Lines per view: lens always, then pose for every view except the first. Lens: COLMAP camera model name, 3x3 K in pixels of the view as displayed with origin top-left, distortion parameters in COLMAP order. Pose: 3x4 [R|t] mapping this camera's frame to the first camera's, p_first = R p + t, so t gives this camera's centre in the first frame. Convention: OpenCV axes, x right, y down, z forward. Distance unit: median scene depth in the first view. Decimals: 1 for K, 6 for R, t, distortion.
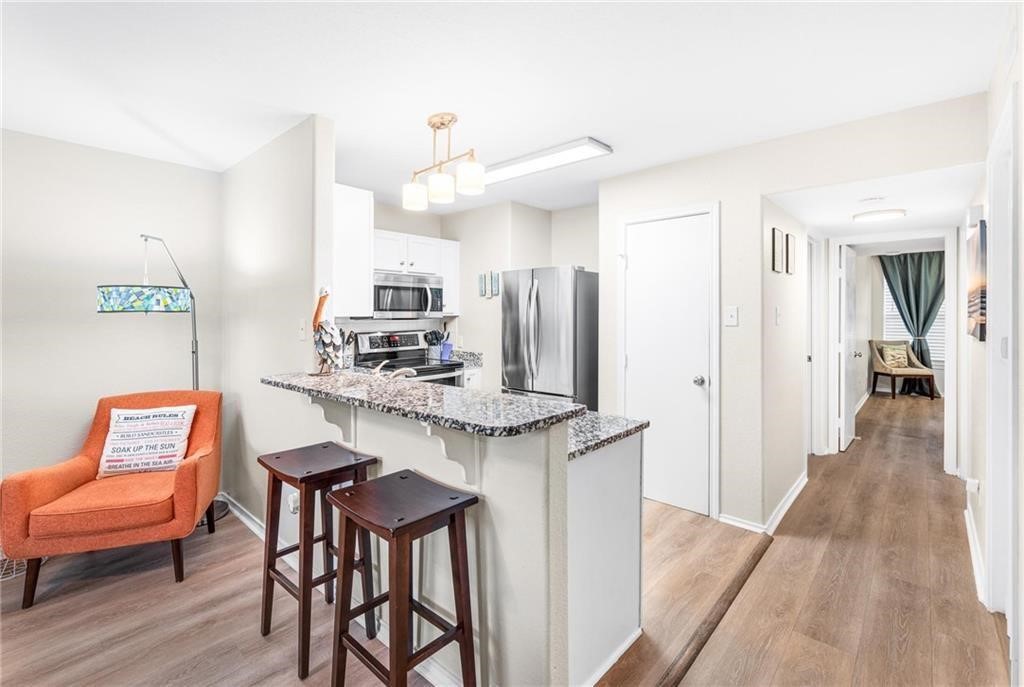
lens RADIAL K [[466.6, 0, 502.7], [0, 466.6, 310.0], [0, 0, 1]] dist [0.000398, -0.001398]
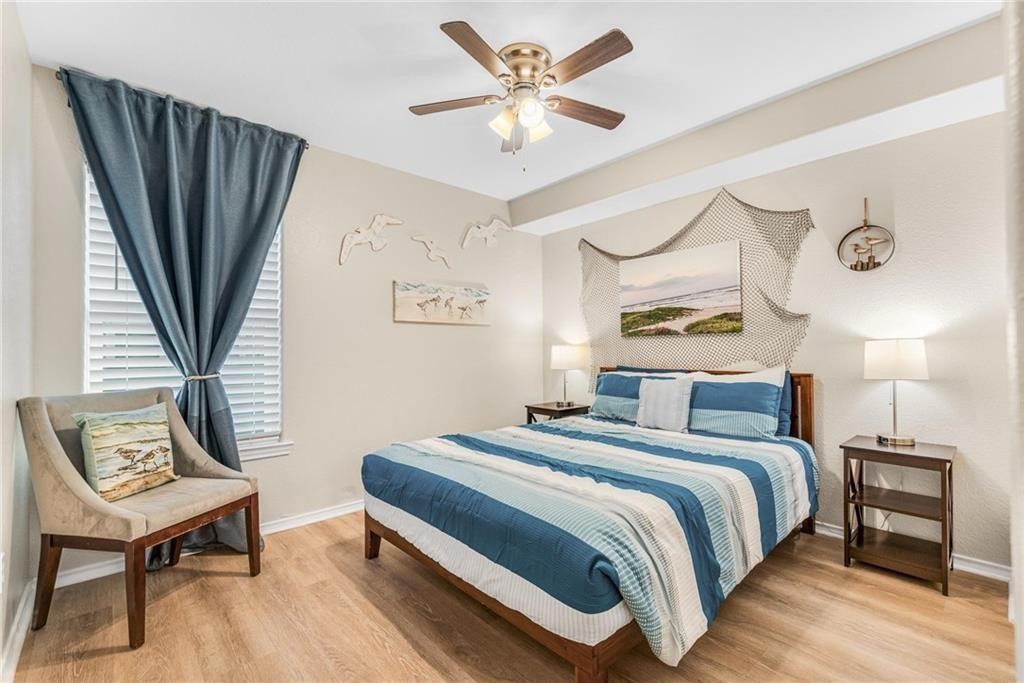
lens RADIAL K [[454.9, 0, 513.6], [0, 454.9, 336.9], [0, 0, 1]] dist [0.001202, -0.001181]
pose [[0.087393, 0.014806, 0.996064, 1.009524], [0.011678, 0.999806, -0.015886, 0.067918], [-0.996105, 0.013020, 0.087203, 1.276483]]
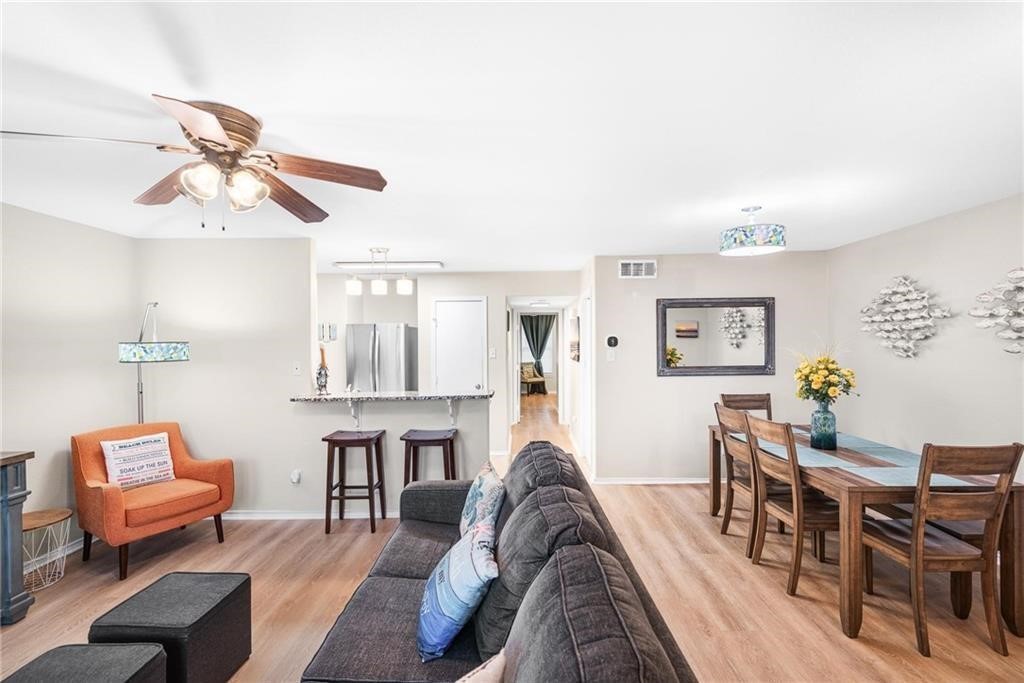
lens RADIAL K [[466.6, 0, 509.9], [0, 466.6, 339.1], [0, 0, 1]] dist [0.000398, -0.001398]
pose [[0.753917, -0.001340, 0.656969, -0.556134], [0.000885, 0.999999, 0.001024, -0.036655], [-0.656969, -0.000190, 0.753917, -0.409284]]
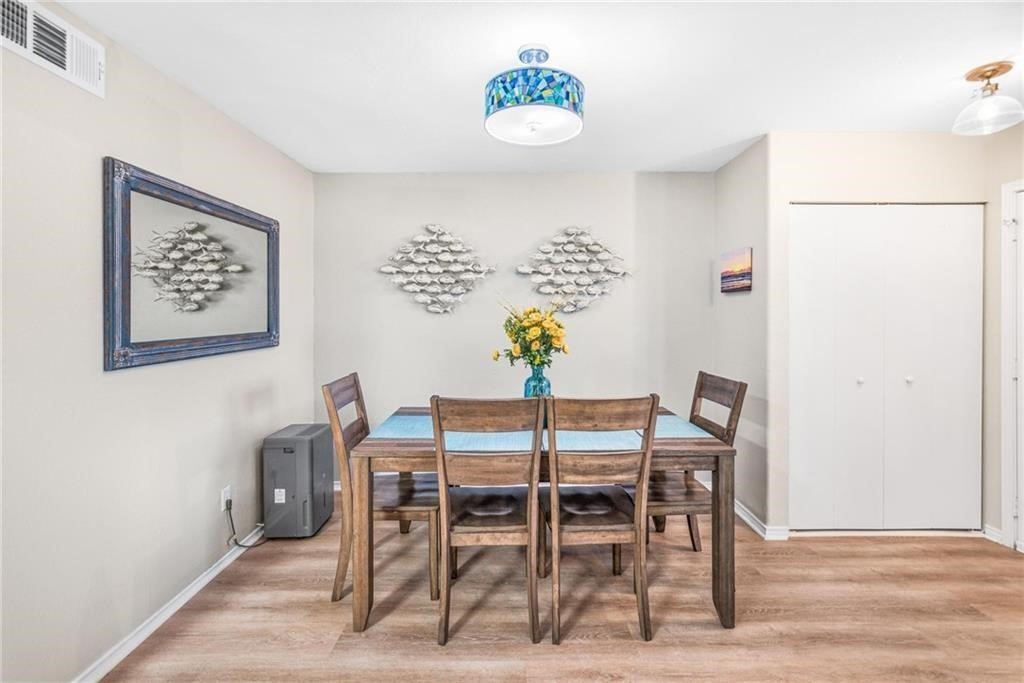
lens RADIAL K [[454.9, 0, 512.0], [0, 454.9, 318.6], [0, 0, 1]] dist [0.001202, -0.001181]
pose [[-0.666259, -0.003159, 0.745714, -0.071015], [-0.002596, 0.999995, 0.001917, 0.008882], [-0.745716, -0.000659, -0.666263, 0.225610]]
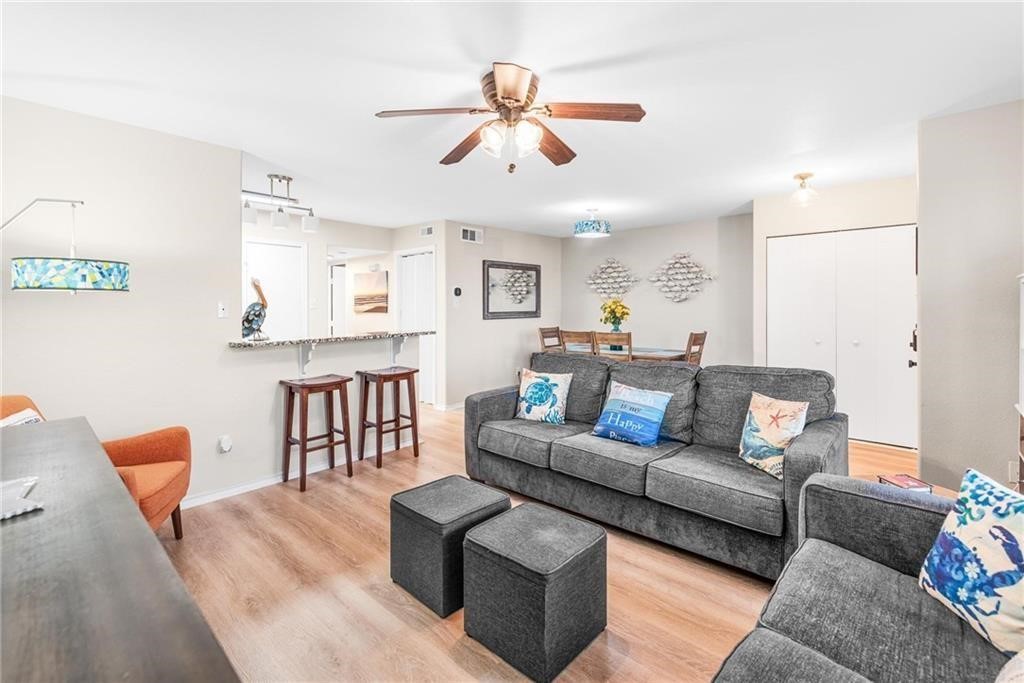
lens RADIAL K [[454.9, 0, 516.4], [0, 454.9, 311.2], [0, 0, 1]] dist [0.001202, -0.001181]
pose [[-0.004797, -0.003799, 0.999981, -0.991601], [-0.003540, 0.999987, 0.003783, 0.025271], [-0.999982, -0.003522, -0.004811, 0.125074]]
